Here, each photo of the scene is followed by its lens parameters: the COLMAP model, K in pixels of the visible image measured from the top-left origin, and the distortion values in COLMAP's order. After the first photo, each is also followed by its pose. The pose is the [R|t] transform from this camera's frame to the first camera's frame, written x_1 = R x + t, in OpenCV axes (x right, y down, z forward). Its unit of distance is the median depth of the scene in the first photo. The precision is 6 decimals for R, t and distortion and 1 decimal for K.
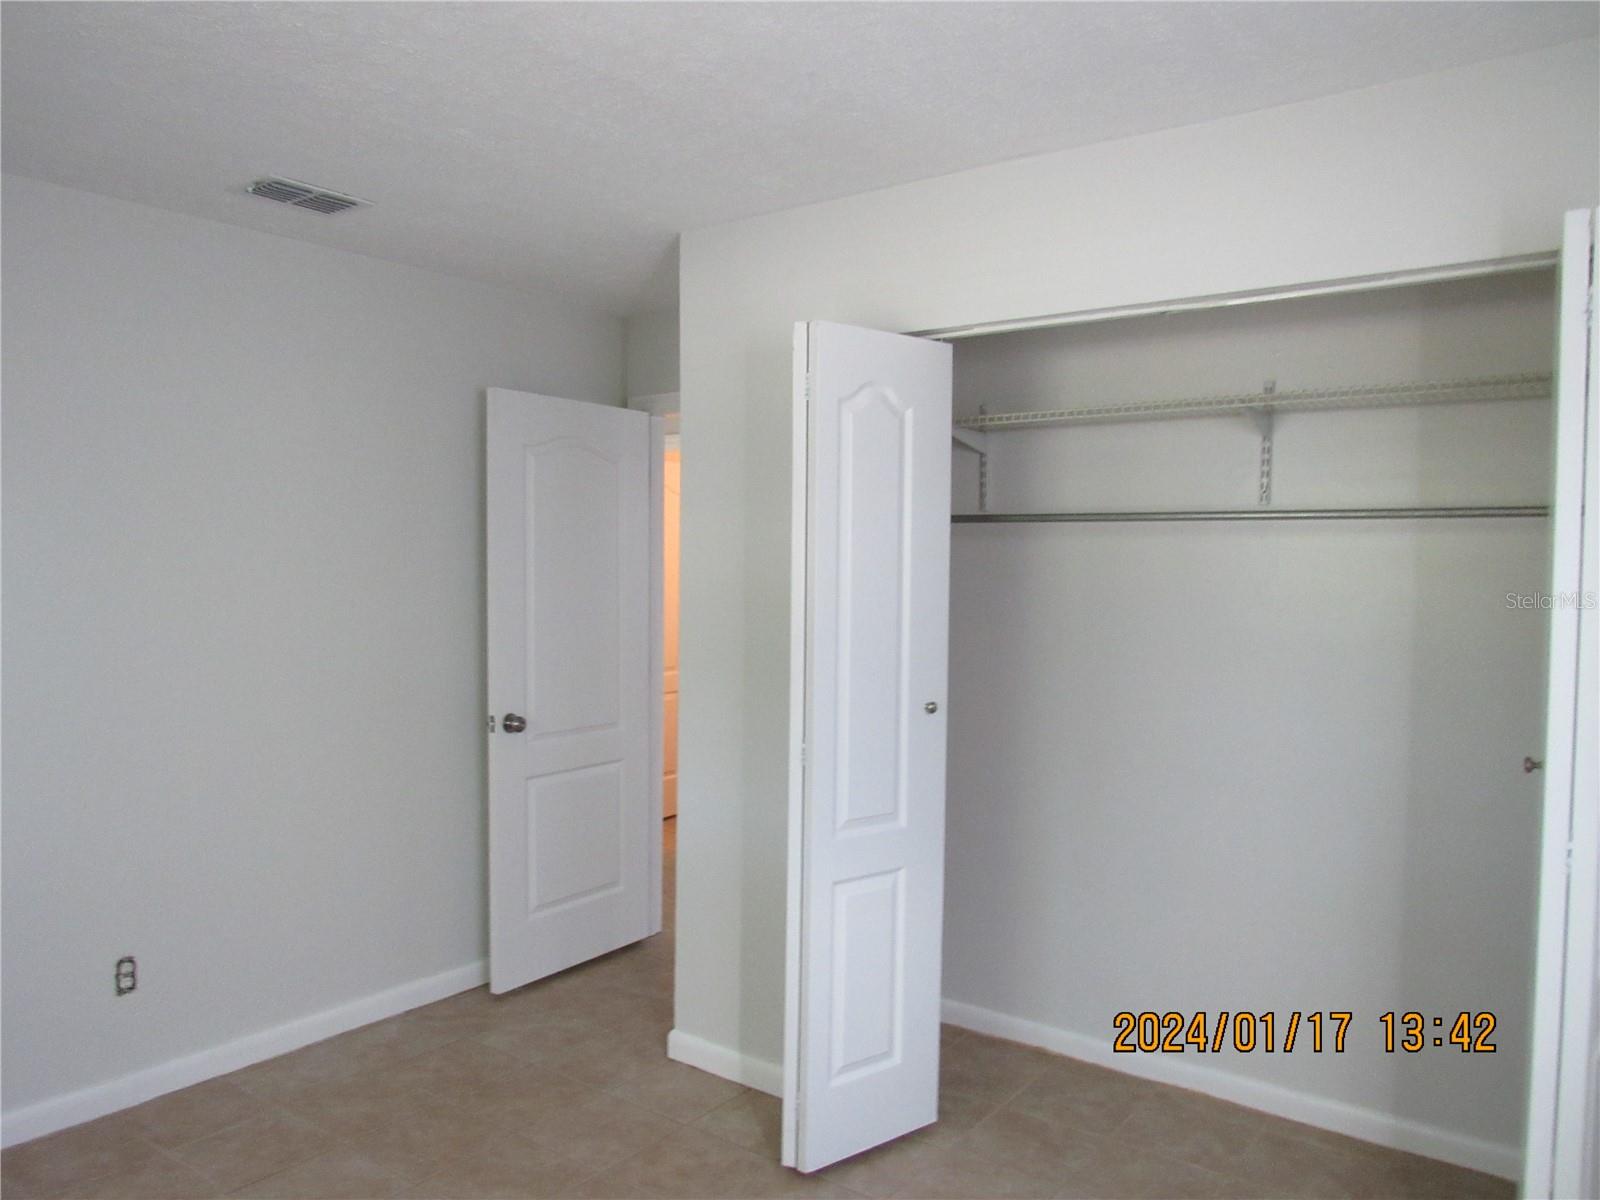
lens RADIAL K [[1131.2, 0, 807.7], [0, 1131.2, 600.4], [0, 0, 1]] dist [-0.059745, 0.051593]
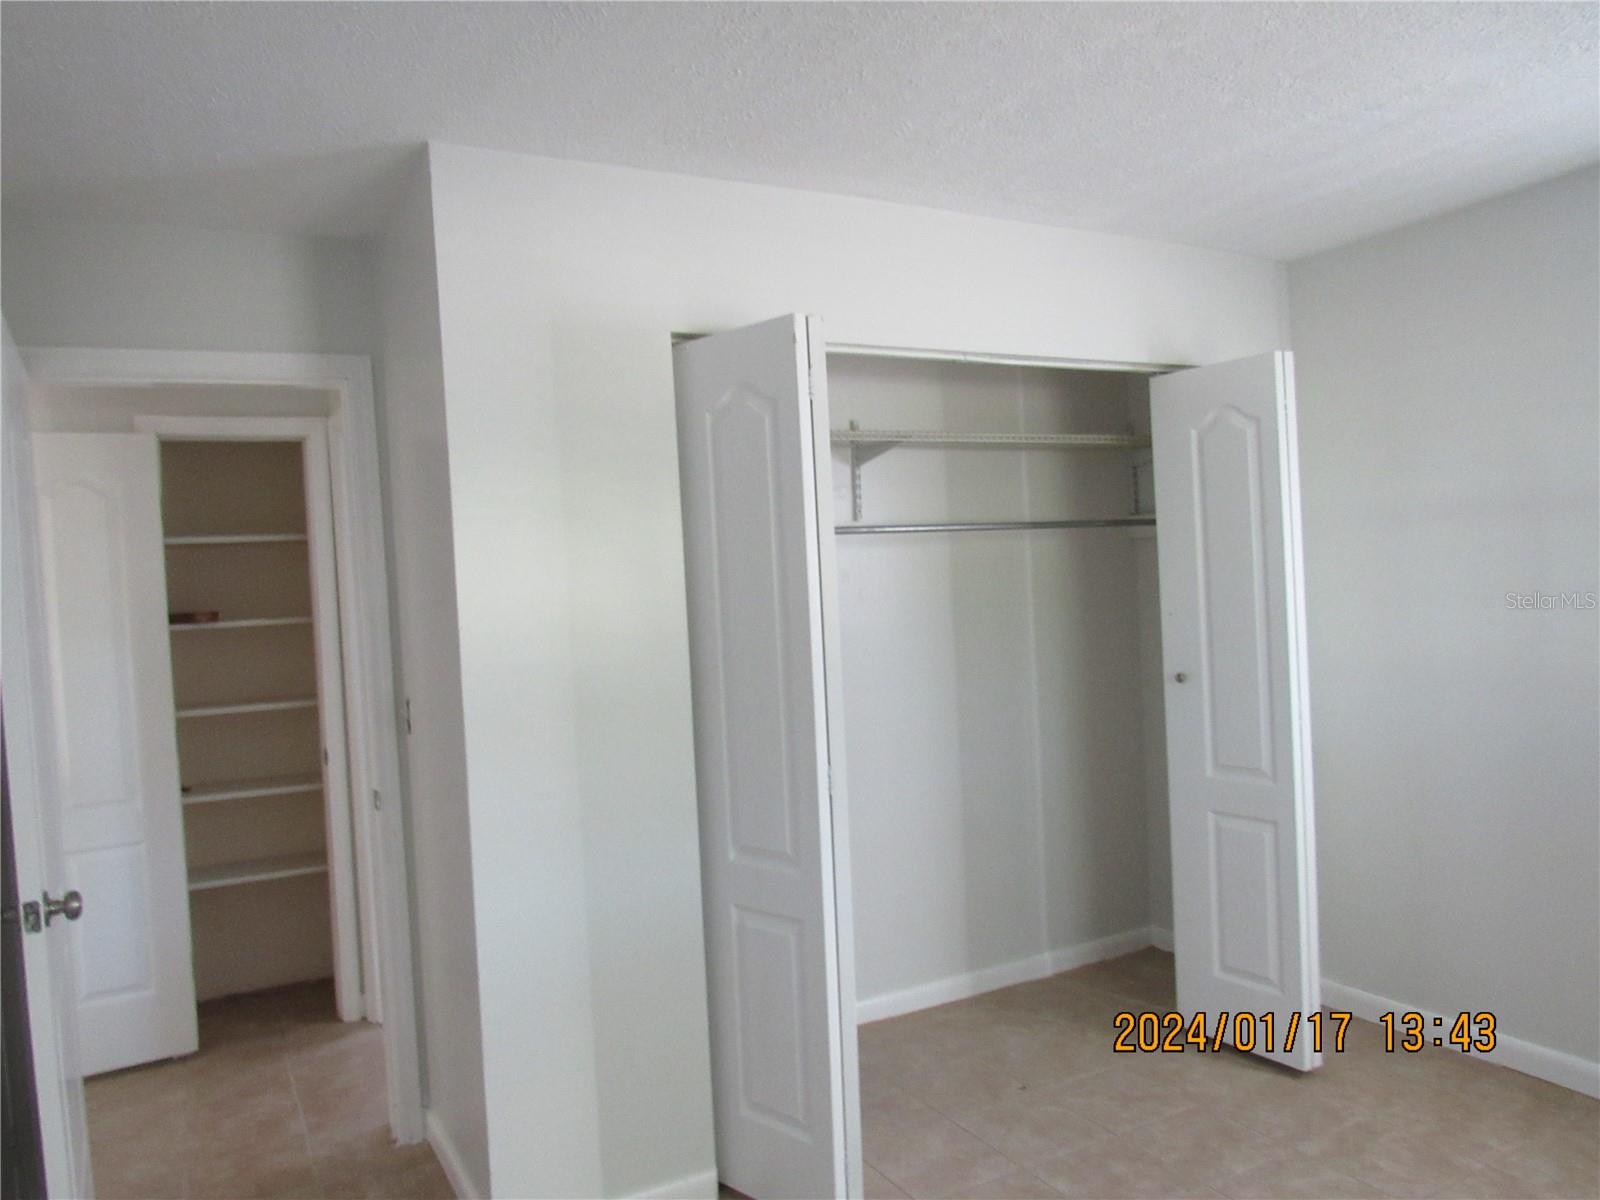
lens RADIAL K [[1131.2, 0, 807.7], [0, 1131.2, 600.4], [0, 0, 1]] dist [-0.059745, 0.051593]
pose [[0.433028, -0.051178, 0.899927, -0.773570], [0.086413, 0.996145, 0.015070, -0.024780], [-0.897229, 0.071240, 0.435781, 0.557113]]
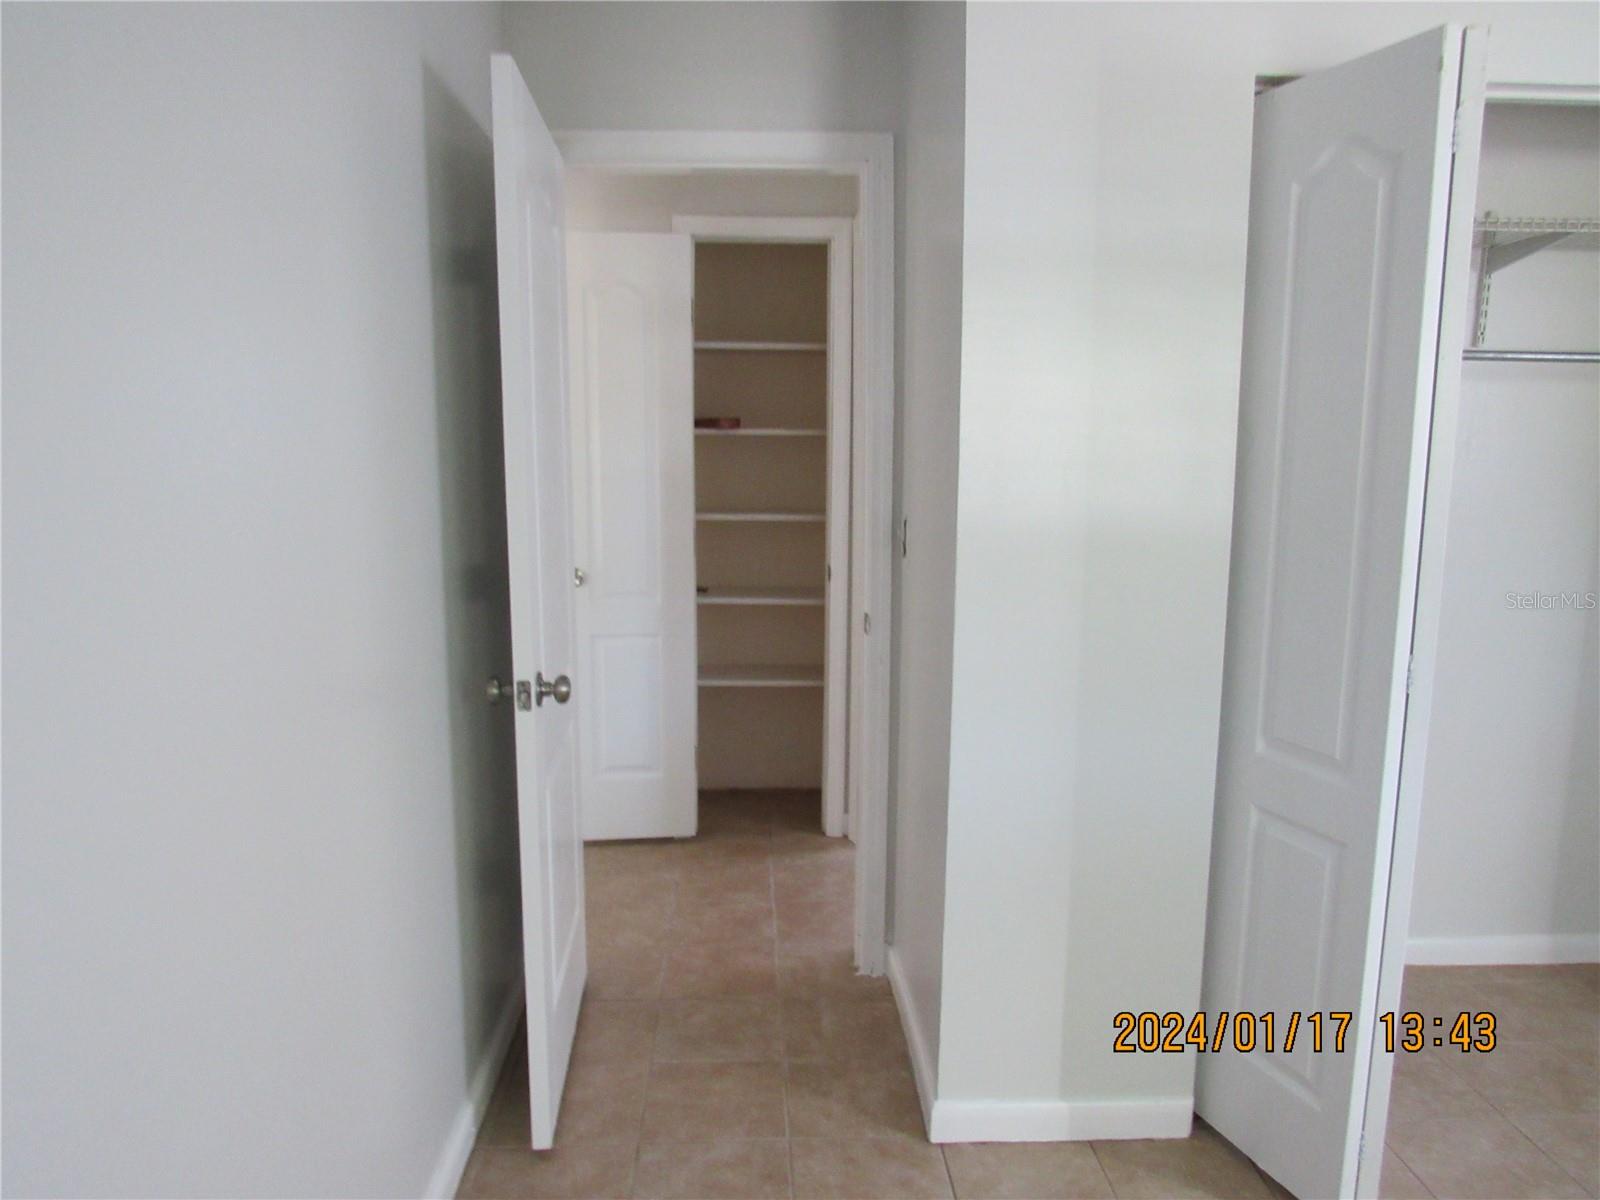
lens RADIAL K [[1131.2, 0, 807.7], [0, 1131.2, 600.4], [0, 0, 1]] dist [-0.059745, 0.051593]
pose [[0.788569, -0.095831, 0.607433, -0.661136], [0.023075, 0.991698, 0.126499, -0.005973], [-0.614513, -0.085737, 0.784234, 0.638947]]
